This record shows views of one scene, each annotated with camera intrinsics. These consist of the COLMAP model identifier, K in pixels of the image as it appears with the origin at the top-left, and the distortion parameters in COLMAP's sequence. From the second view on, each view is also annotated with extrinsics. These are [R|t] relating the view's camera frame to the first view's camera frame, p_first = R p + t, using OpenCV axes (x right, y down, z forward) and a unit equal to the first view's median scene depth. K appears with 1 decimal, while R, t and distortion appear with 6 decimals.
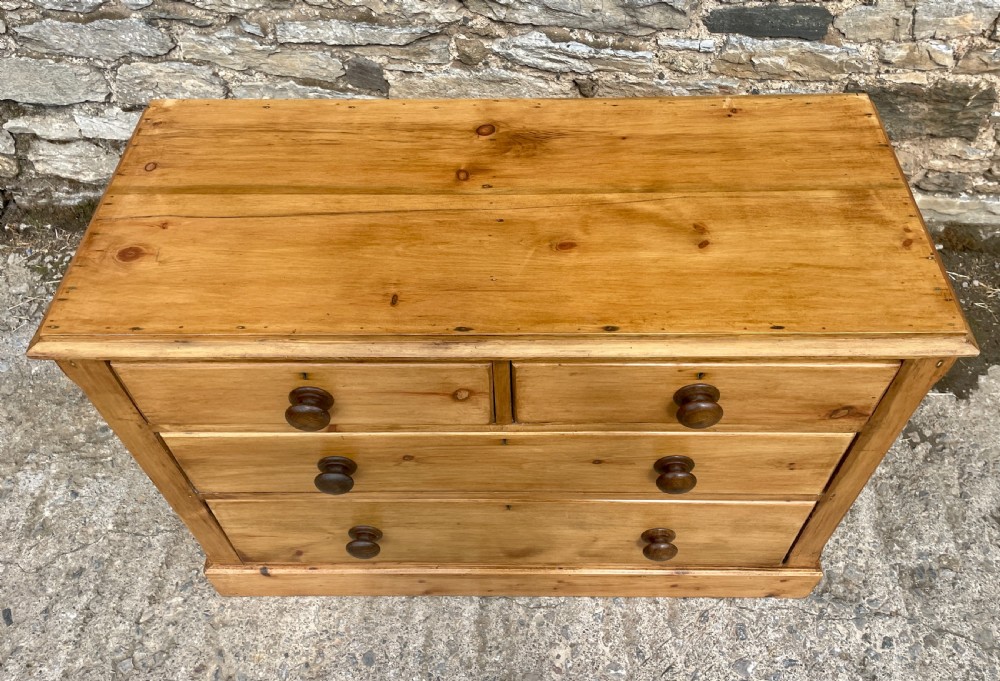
lens RADIAL K [[803.6, 0, 508.0], [0, 803.6, 322.3], [0, 0, 1]] dist [0.075421, -0.101395]
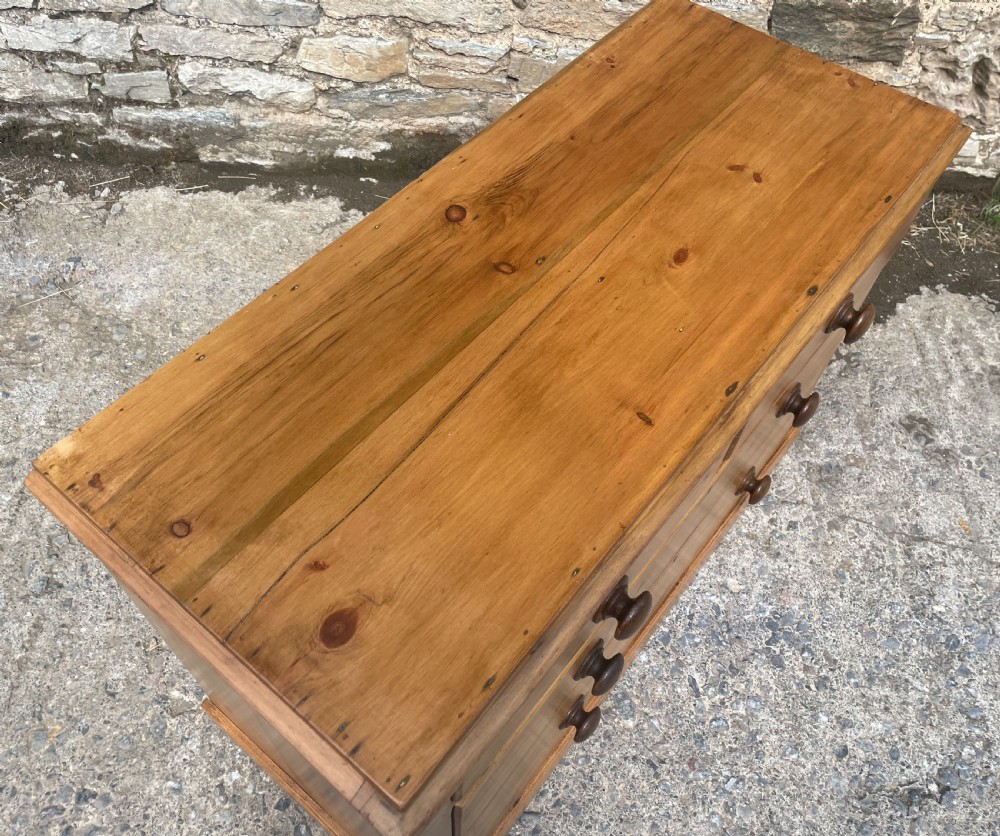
lens RADIAL K [[845.4, 0, 469.6], [0, 845.4, 414.2], [0, 0, 1]] dist [0.085538, -0.112182]
pose [[0.999593, 0.012320, 0.025718, 0.017334], [-0.013428, 0.998969, 0.043364, 0.205306], [-0.025157, -0.043692, 0.998728, -0.088043]]
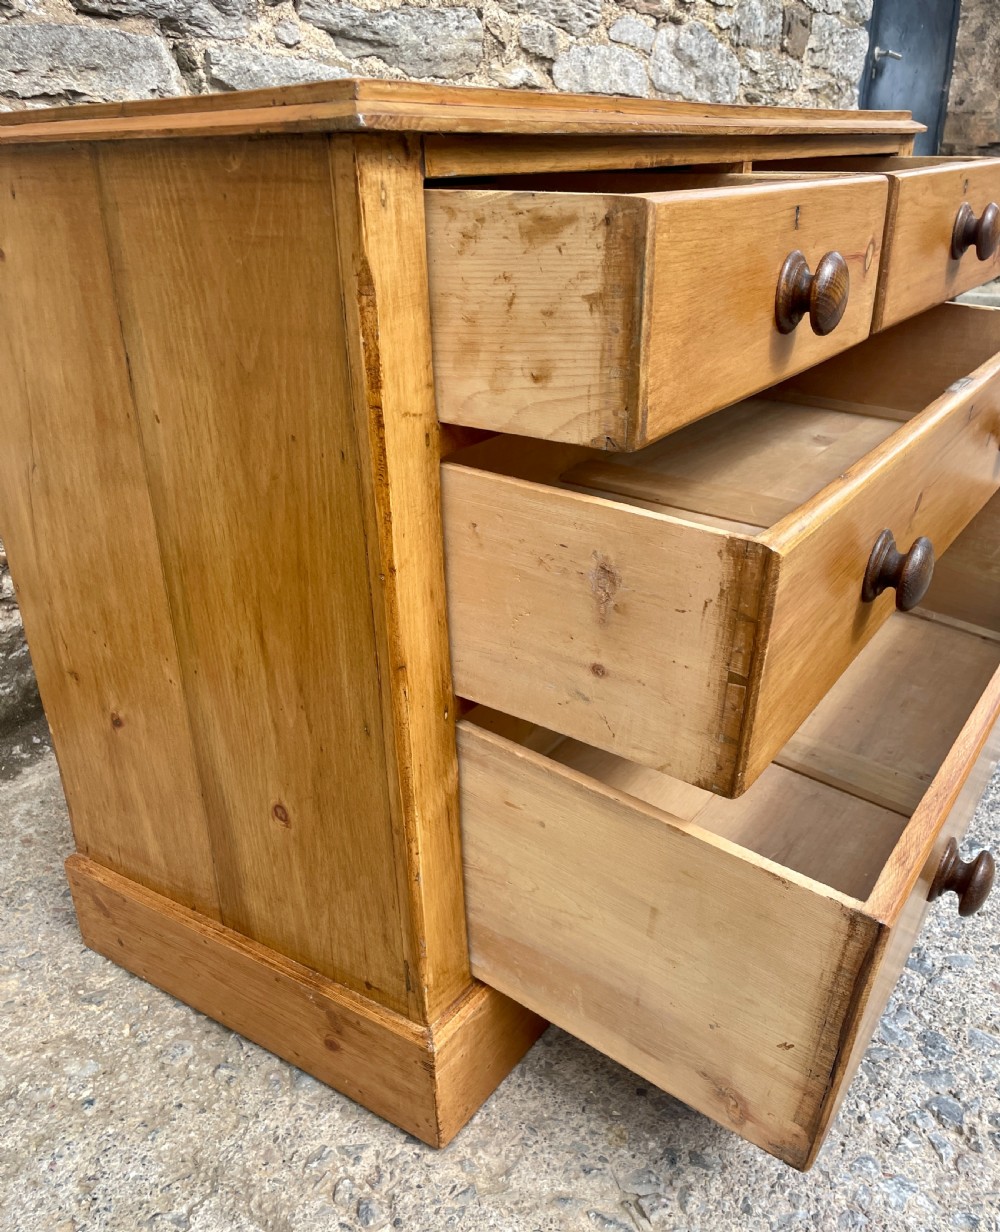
lens RADIAL K [[1050.2, 0, 506.0], [0, 1050.2, 633.9], [0, 0, 1]] dist [0.076469, -0.104300]
pose [[0.557440, -0.341492, 0.756732, -0.691966], [0.656970, 0.738724, -0.150586, 0.249713], [-0.507592, 0.581094, 0.636145, 0.482000]]
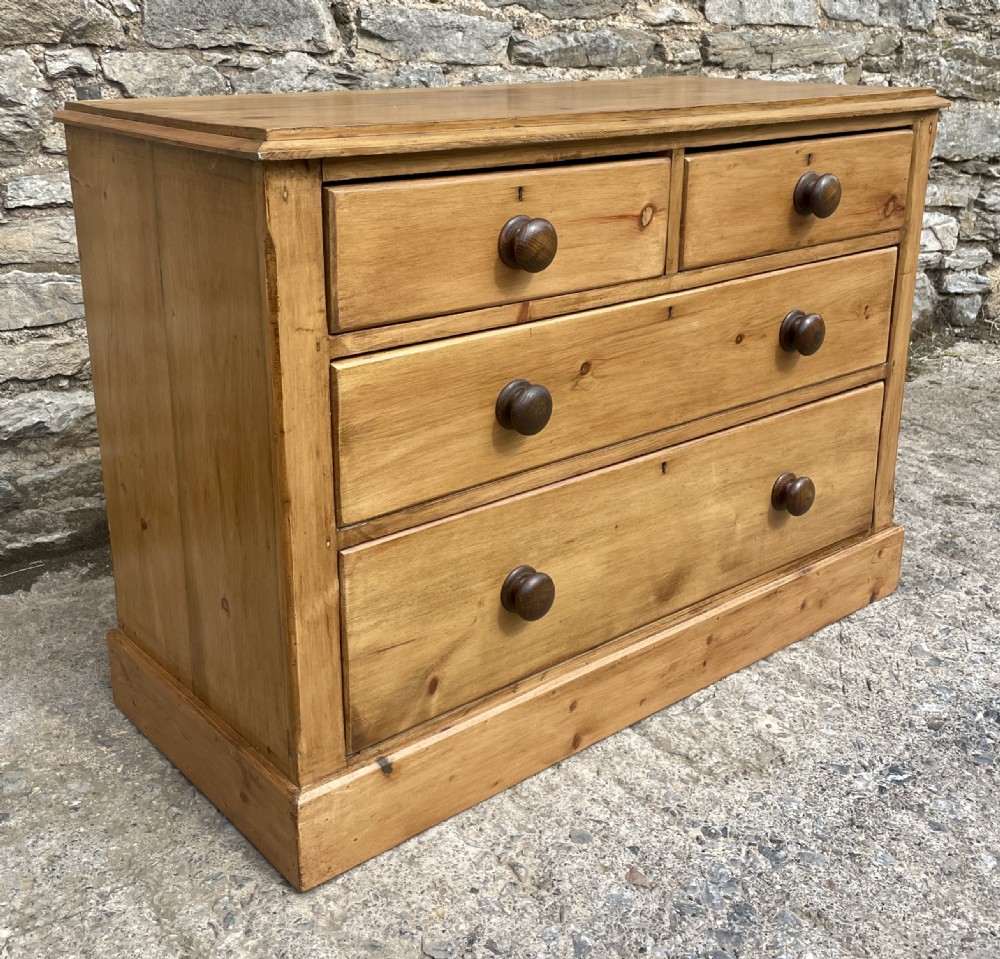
lens RADIAL K [[1195.9, 0, 483.6], [0, 1195.9, 395.7], [0, 0, 1]] dist [0.047414, 0.000000]
pose [[0.766173, -0.177130, 0.617740, -0.729212], [0.490266, 0.782581, -0.383674, 0.462649], [-0.415472, 0.596818, 0.686434, 0.195724]]
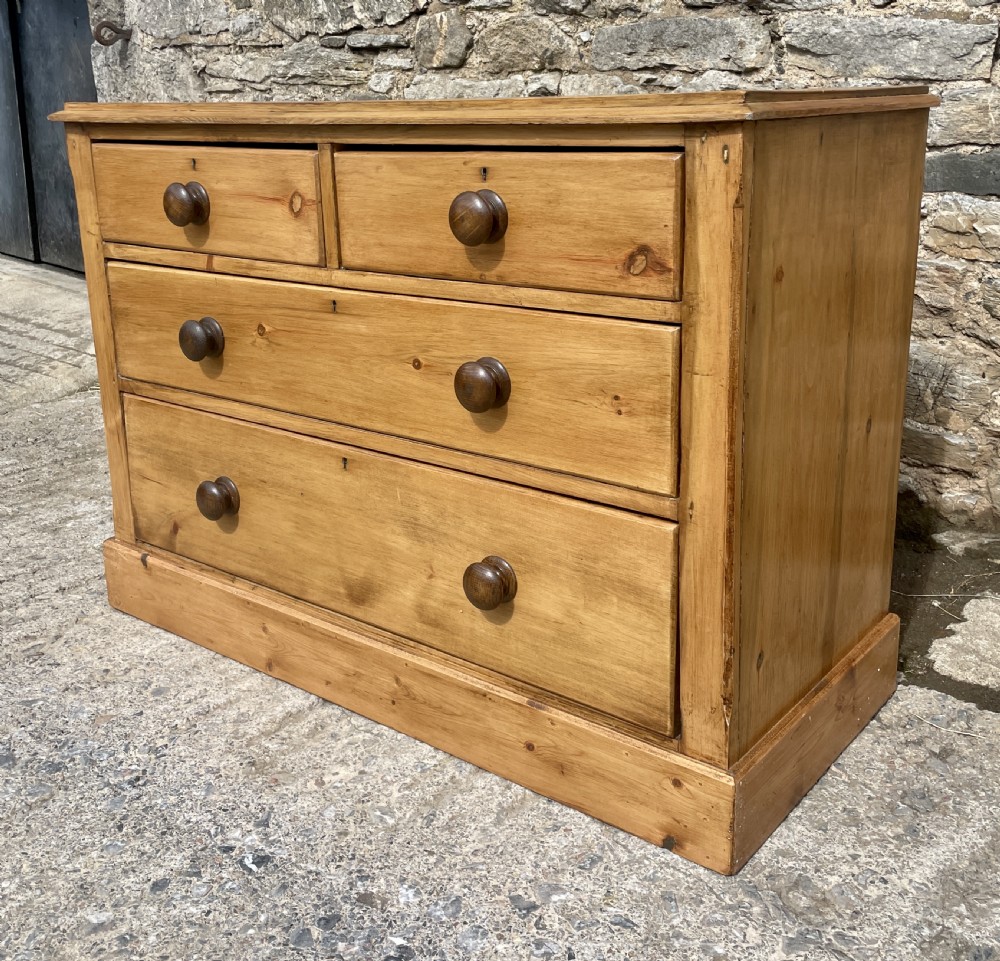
lens RADIAL K [[1139.9, 0, 501.8], [0, 1139.9, 402.5], [0, 0, 1]] dist [0.050482, 0.000000]
pose [[0.789039, 0.155613, -0.594308, 0.673205], [-0.472022, 0.772736, -0.424351, 0.505425], [0.393209, 0.615356, 0.683171, 0.220872]]
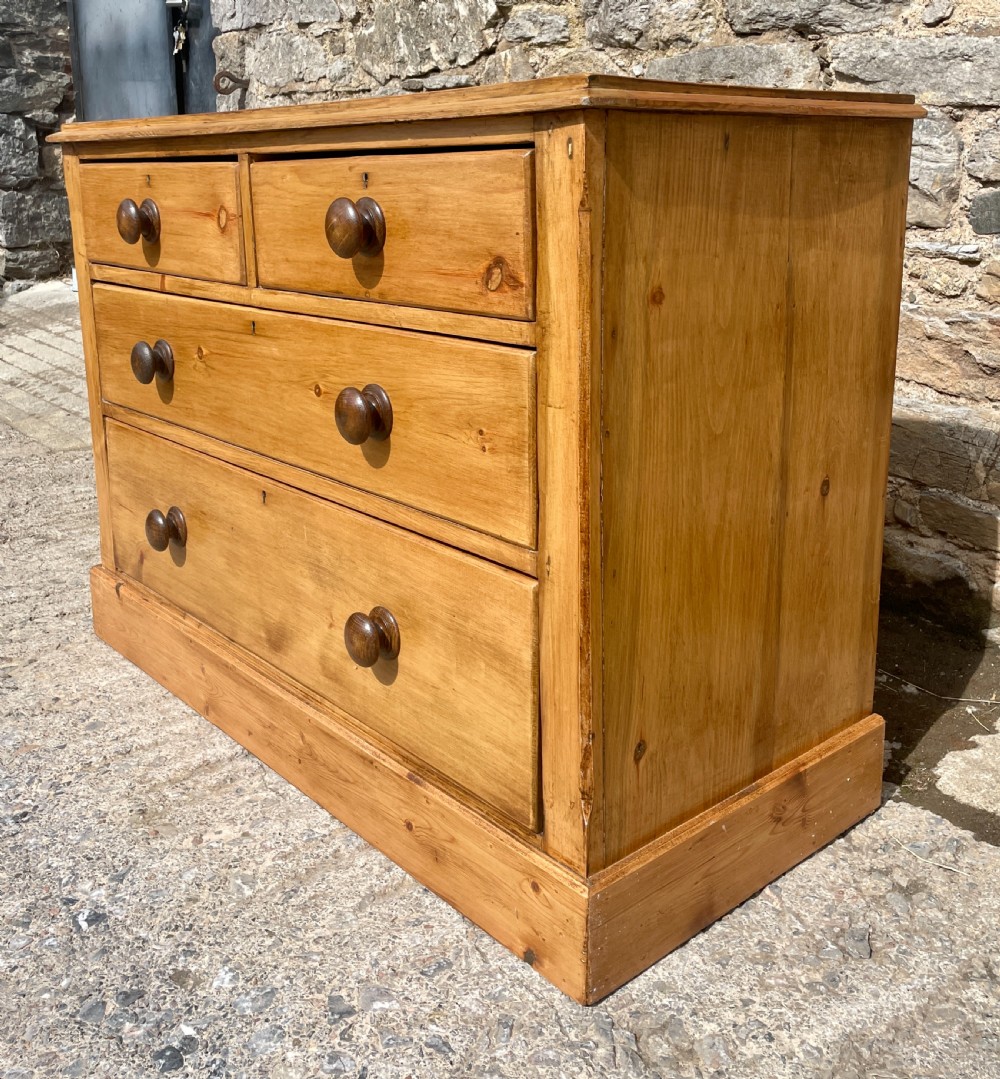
lens RADIAL K [[1128.1, 0, 517.1], [0, 1128.1, 419.7], [0, 0, 1]] dist [0.037365, 0.000000]
pose [[0.666035, 0.164478, -0.727561, 0.775739], [-0.580801, 0.726384, -0.367474, 0.365586], [0.468047, 0.667319, 0.579326, 0.395656]]
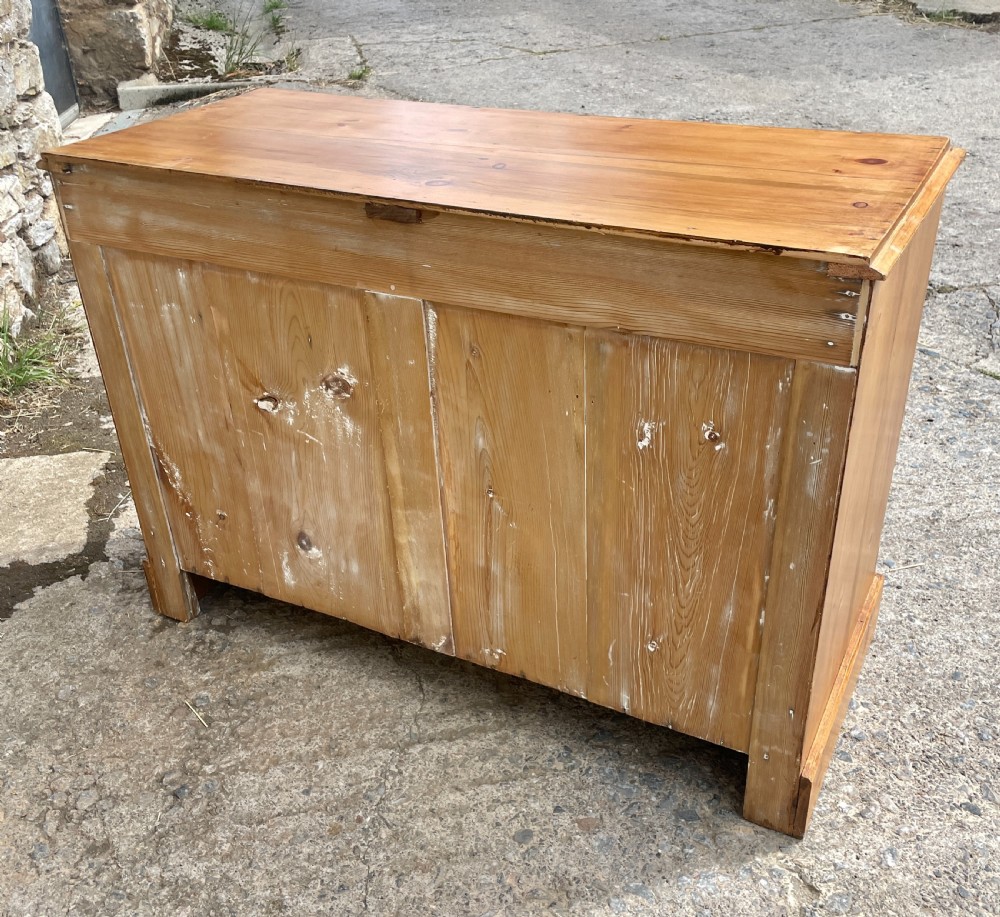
lens RADIAL K [[1072.3, 0, 504.6], [0, 1072.3, 462.2], [0, 0, 1]] dist [0.035790, 0.000000]
pose [[-0.207838, -0.475940, 0.854567, -0.817584], [0.795228, 0.426500, 0.430940, -0.150811], [-0.569575, 0.769142, 0.289838, 0.472630]]
